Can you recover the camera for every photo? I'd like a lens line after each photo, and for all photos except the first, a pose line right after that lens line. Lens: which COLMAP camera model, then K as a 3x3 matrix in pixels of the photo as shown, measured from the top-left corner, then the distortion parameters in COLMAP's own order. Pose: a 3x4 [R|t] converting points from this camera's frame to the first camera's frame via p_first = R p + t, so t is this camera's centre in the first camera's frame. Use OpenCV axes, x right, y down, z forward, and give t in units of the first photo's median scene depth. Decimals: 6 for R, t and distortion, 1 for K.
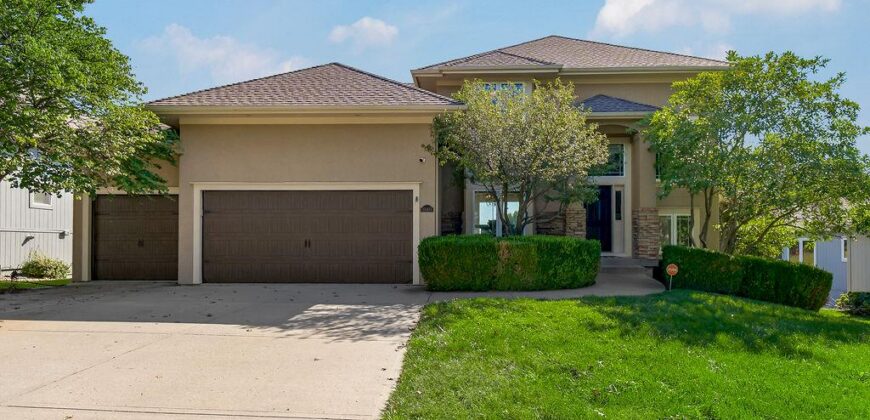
lens RADIAL K [[558.6, 0, 434.1], [0, 558.6, 211.8], [0, 0, 1]] dist [0.001406, 0.000099]
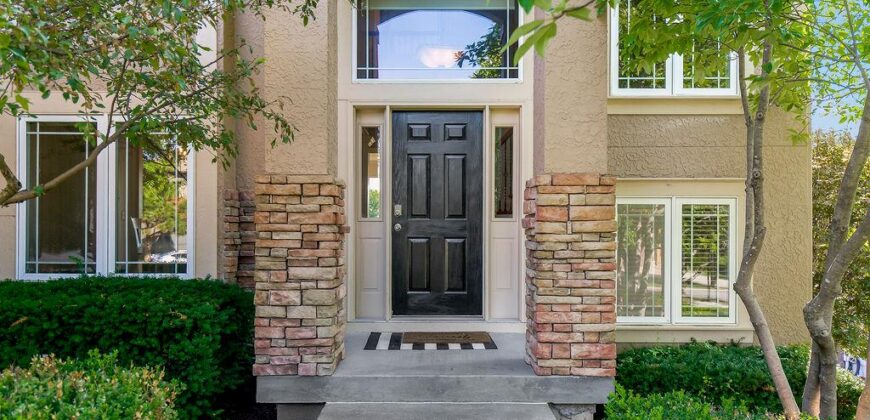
lens RADIAL K [[629.4, 0, 435.7], [0, 629.4, 208.0], [0, 0, 1]] dist [-0.001038, -0.000064]
pose [[0.998699, 0.002075, 0.050956, 0.274515], [-0.002878, 0.999873, 0.015681, 0.003843], [-0.050917, -0.015807, 0.998578, 0.645801]]
